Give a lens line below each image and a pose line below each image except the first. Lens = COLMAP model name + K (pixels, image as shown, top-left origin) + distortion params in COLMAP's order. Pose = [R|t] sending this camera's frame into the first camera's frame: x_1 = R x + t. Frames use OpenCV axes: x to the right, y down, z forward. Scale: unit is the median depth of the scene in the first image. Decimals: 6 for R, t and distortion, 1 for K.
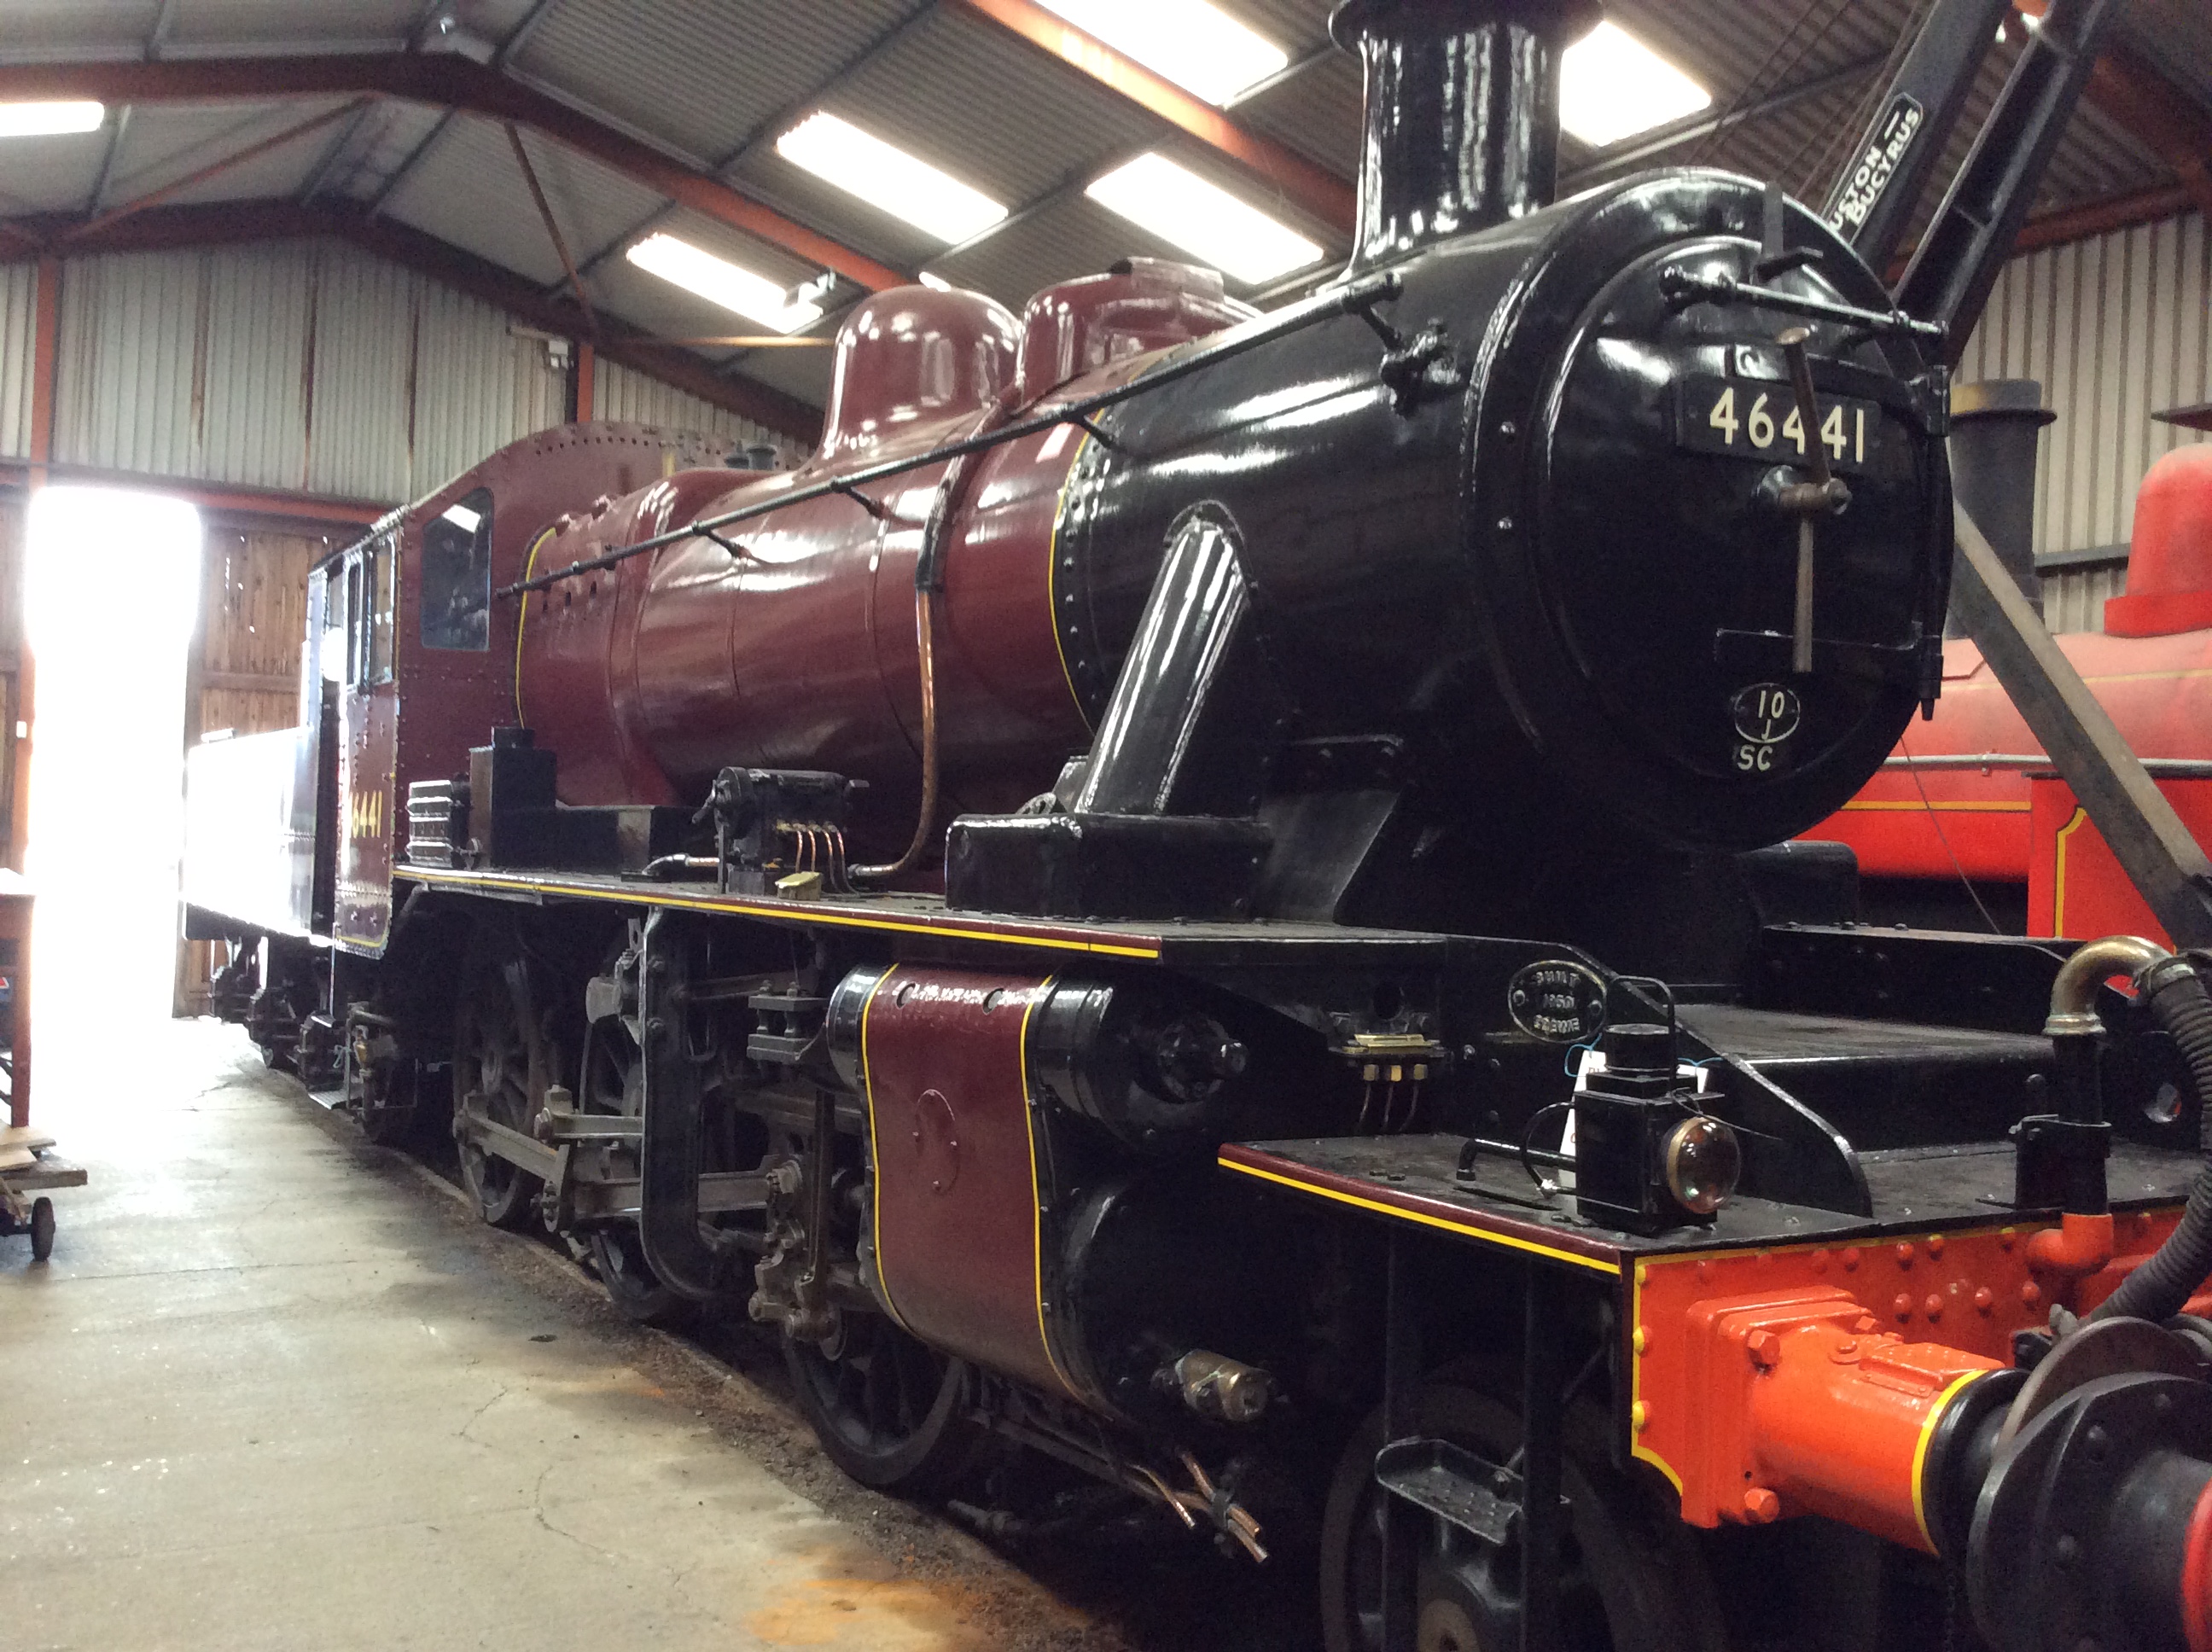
lens RADIAL K [[2056.9, 0, 1106.2], [0, 2056.9, 785.8], [0, 0, 1]] dist [0.123821, -0.343220]
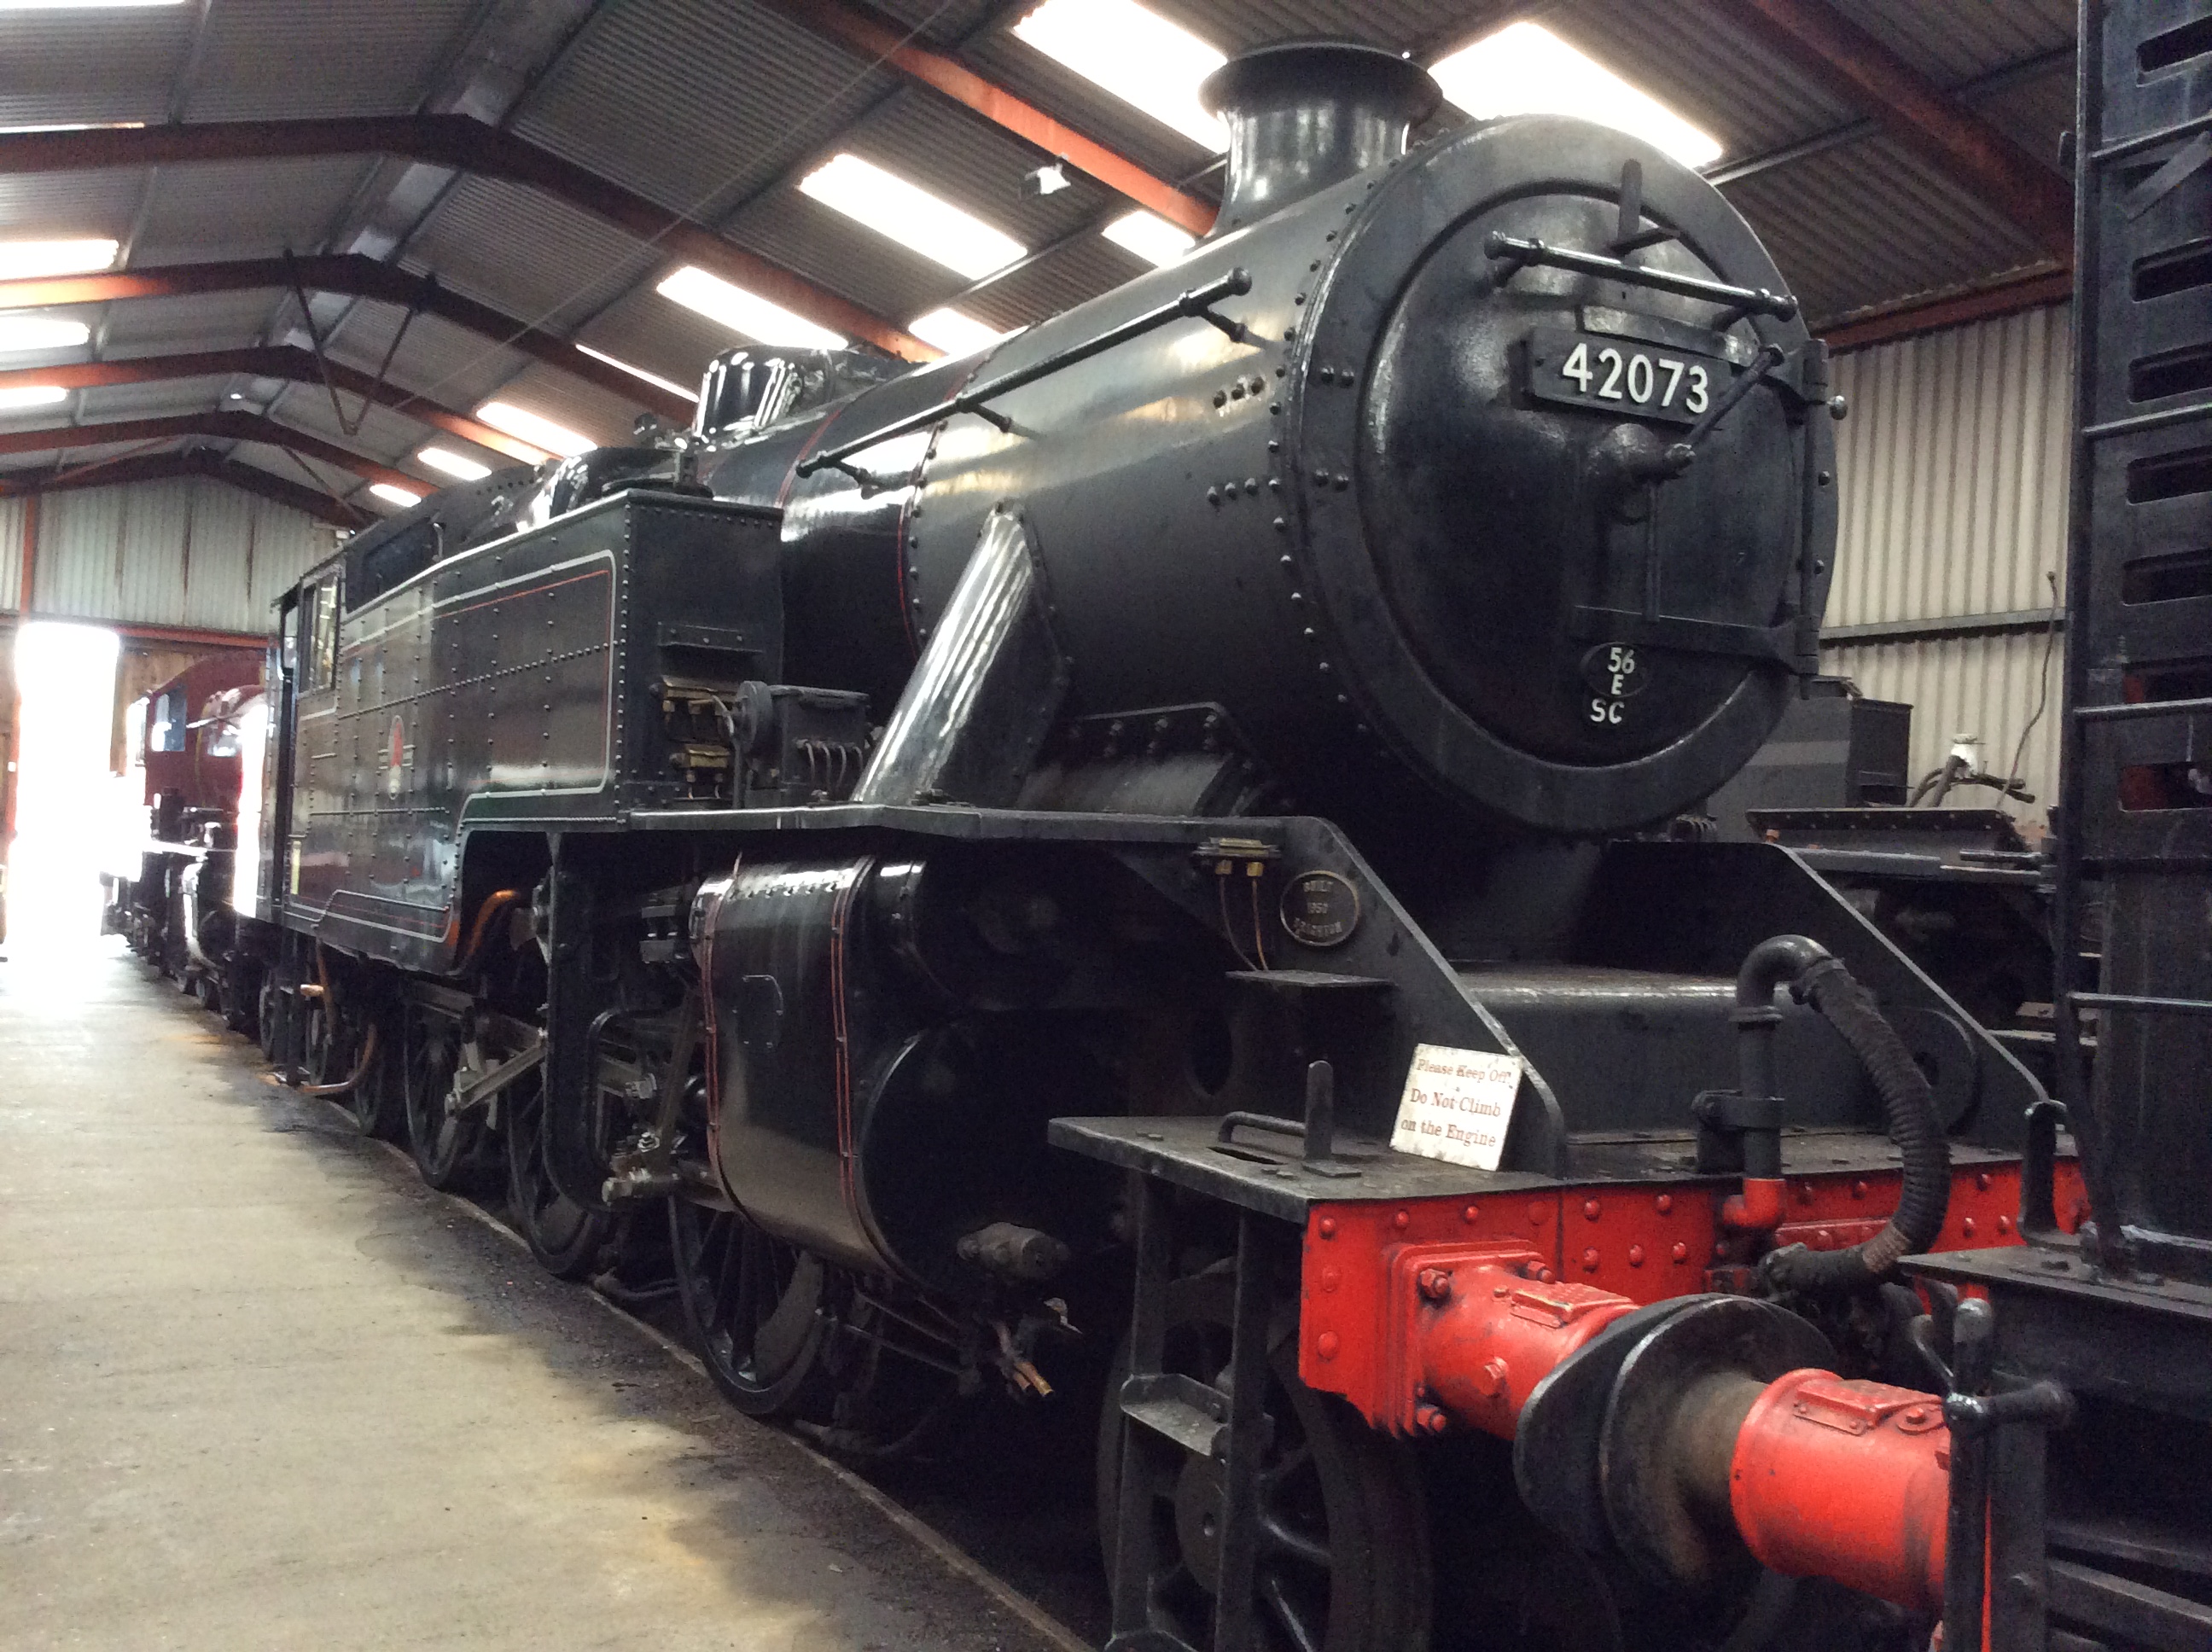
lens RADIAL K [[2101.1, 0, 1106.0], [0, 2101.1, 826.0], [0, 0, 1]] dist [0.056118, -0.246933]
pose [[0.999695, 0.018025, -0.016863, 0.136991], [-0.017998, 0.999837, 0.001722, 0.001009], [0.016891, -0.001418, 0.999856, -0.239163]]
